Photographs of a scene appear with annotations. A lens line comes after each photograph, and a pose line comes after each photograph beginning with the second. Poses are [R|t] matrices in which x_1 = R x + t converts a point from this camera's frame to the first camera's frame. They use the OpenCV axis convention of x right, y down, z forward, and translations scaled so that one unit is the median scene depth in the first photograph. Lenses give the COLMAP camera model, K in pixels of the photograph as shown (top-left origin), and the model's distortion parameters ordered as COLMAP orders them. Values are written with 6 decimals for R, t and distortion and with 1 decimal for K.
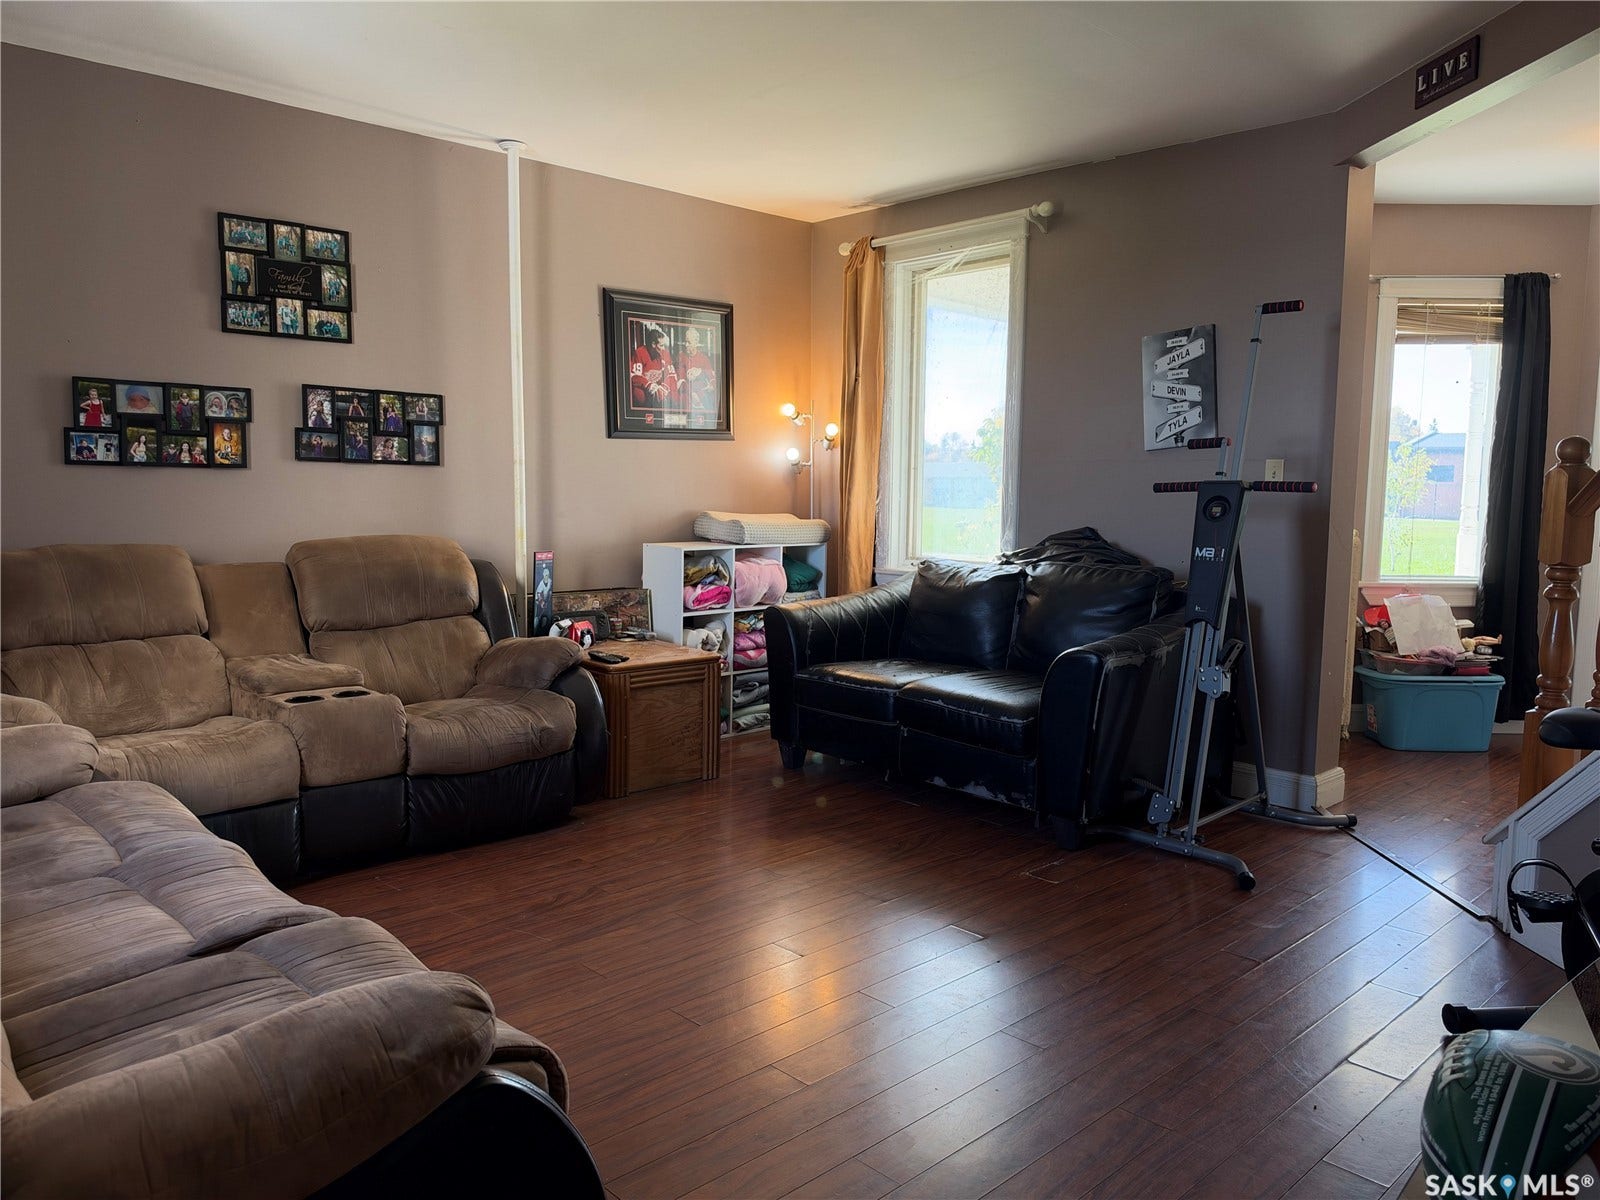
lens RADIAL K [[1173.2, 0, 800.0], [0, 1173.2, 600.0], [0, 0, 1]] dist [-0.003553, -0.010658]
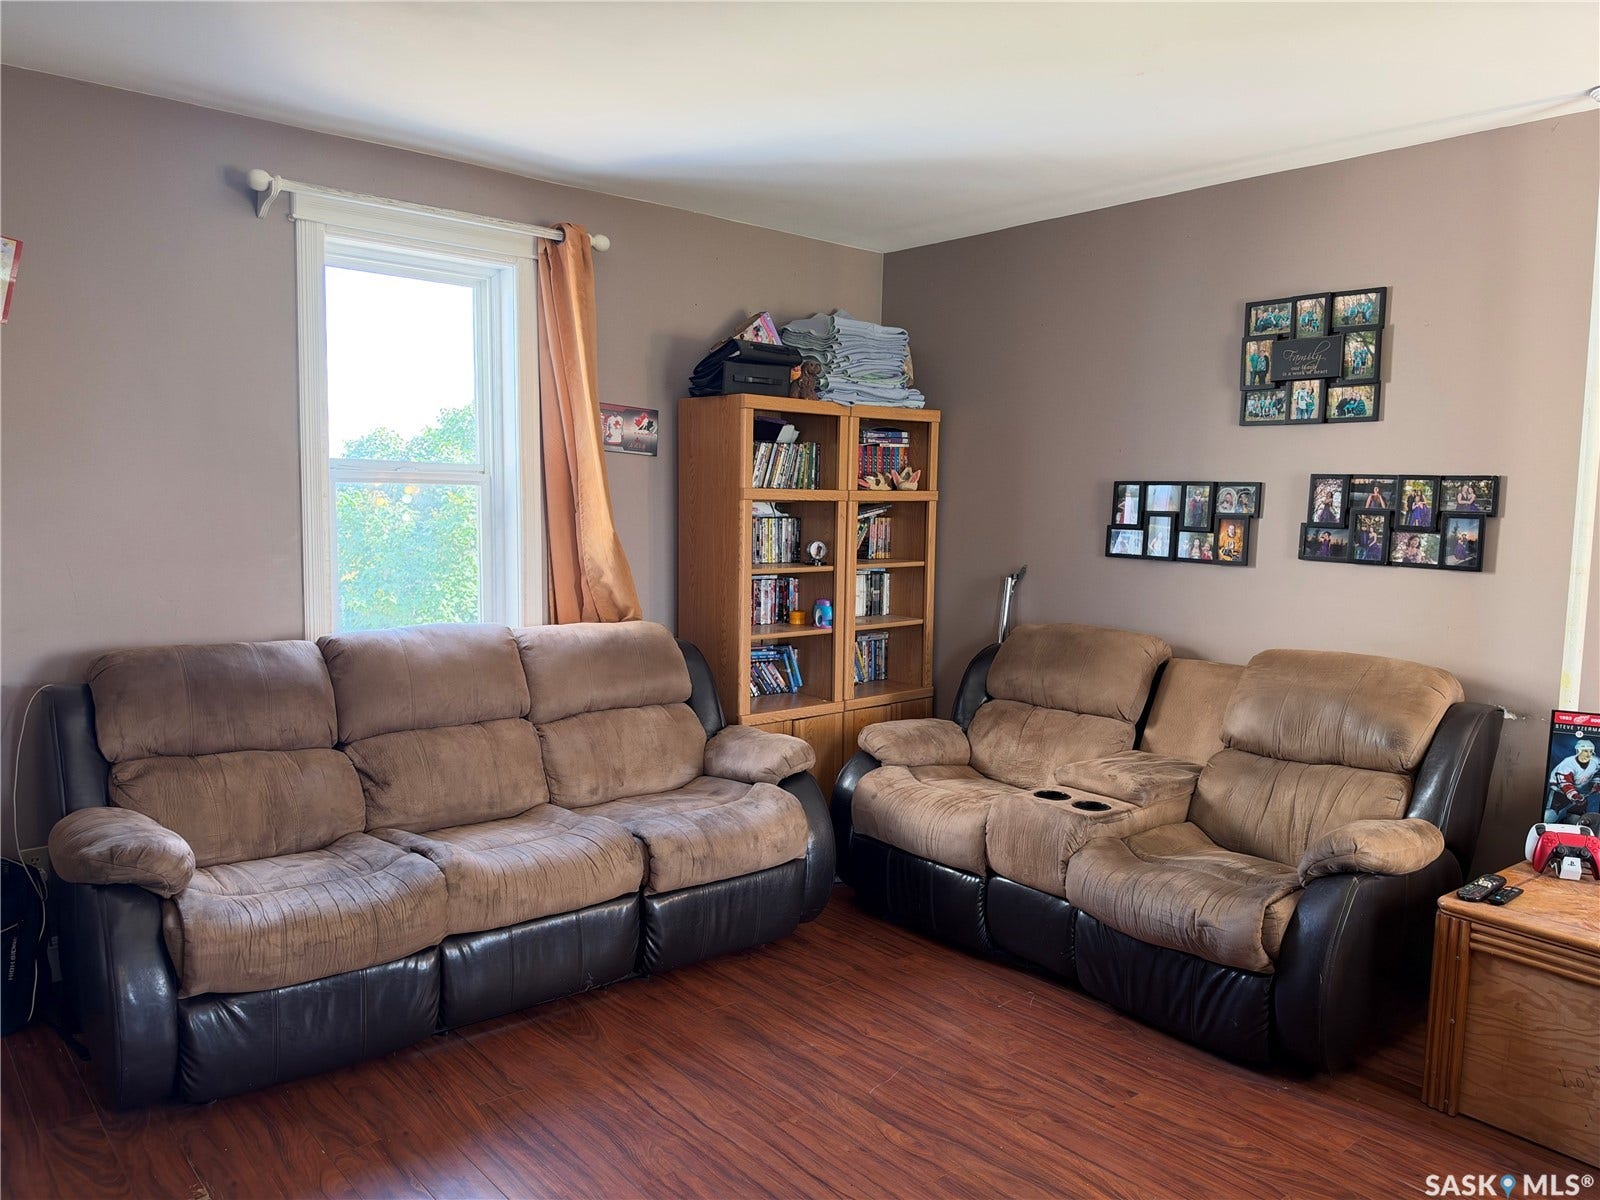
lens RADIAL K [[1173.2, 0, 800.0], [0, 1173.2, 600.0], [0, 0, 1]] dist [-0.003553, -0.010658]
pose [[-0.045750, 0.073458, -0.996248, 0.479274], [-0.118657, 0.989833, 0.078434, -0.113283], [0.991881, 0.121801, -0.036569, 0.658369]]
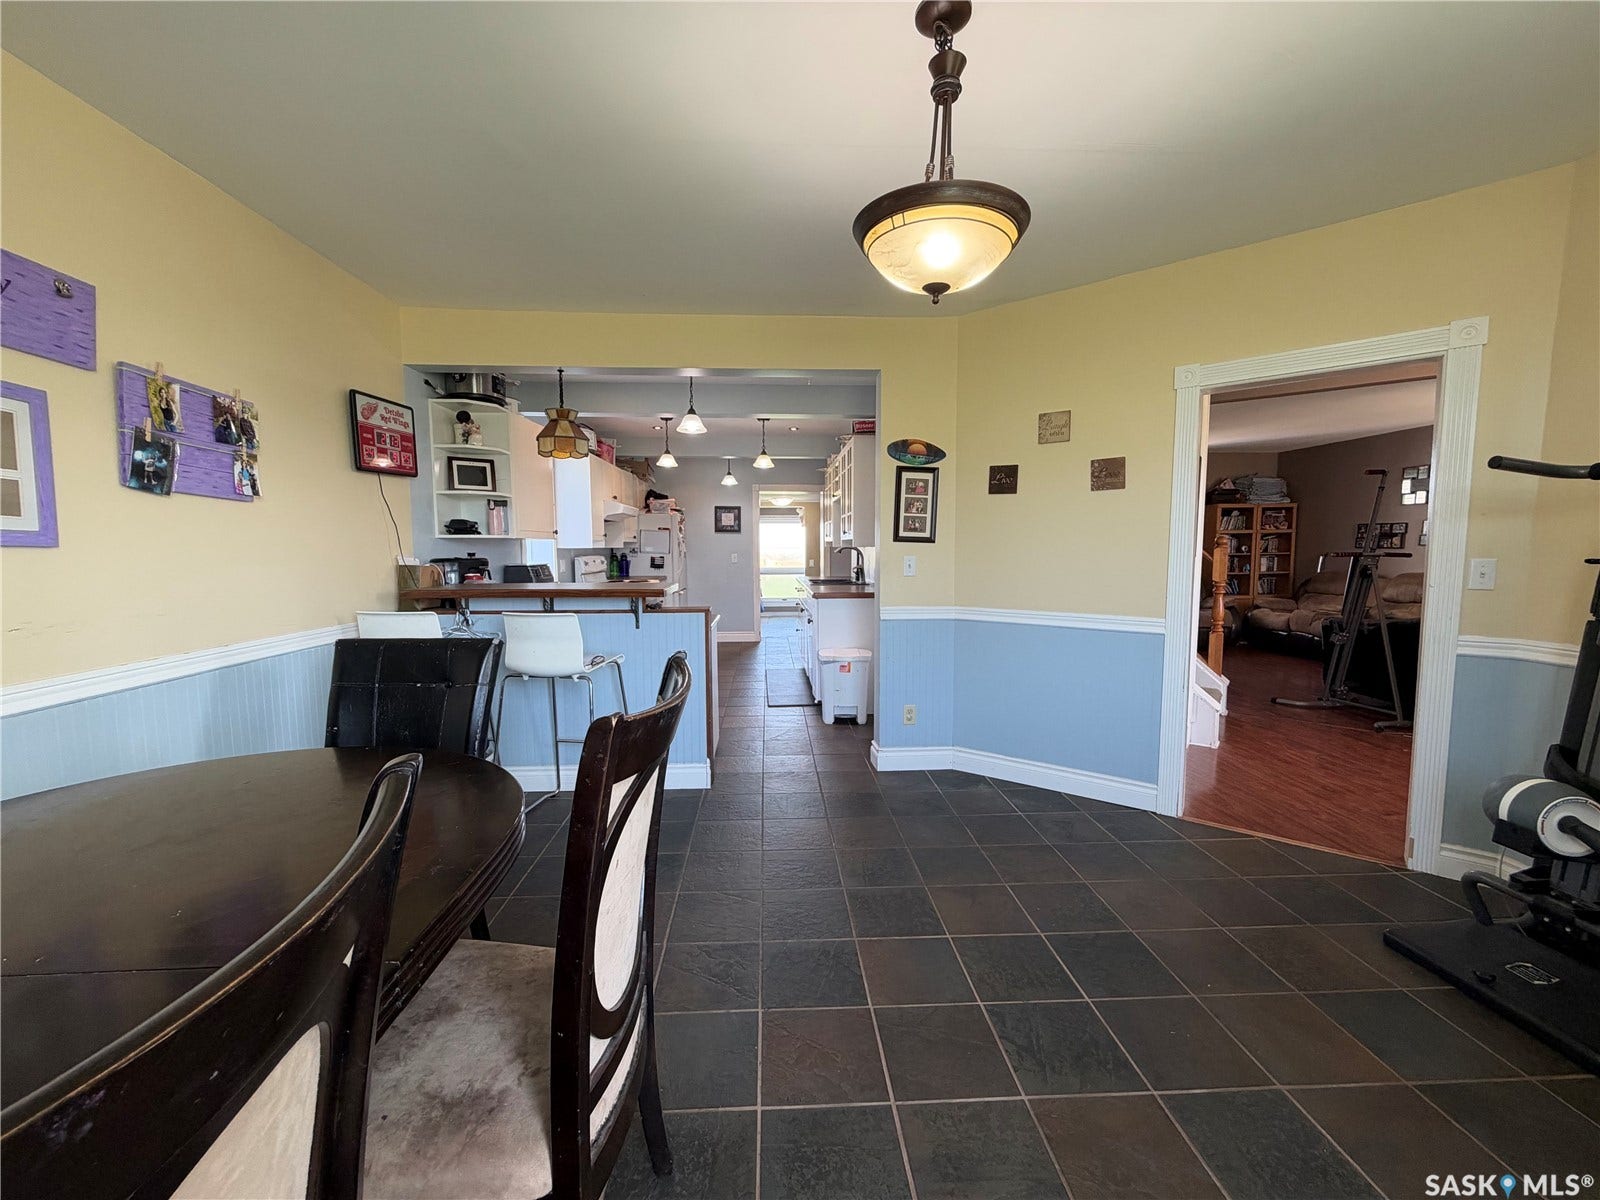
lens RADIAL K [[639.3, 0, 797.0], [0, 639.3, 600.0], [0, 0, 1]] dist [0.002492, 0.000152]
pose [[-0.647146, 0.058354, -0.760129, 1.789171], [-0.081270, 0.986104, 0.144892, -0.092150], [0.758022, 0.155542, -0.633411, 0.857469]]
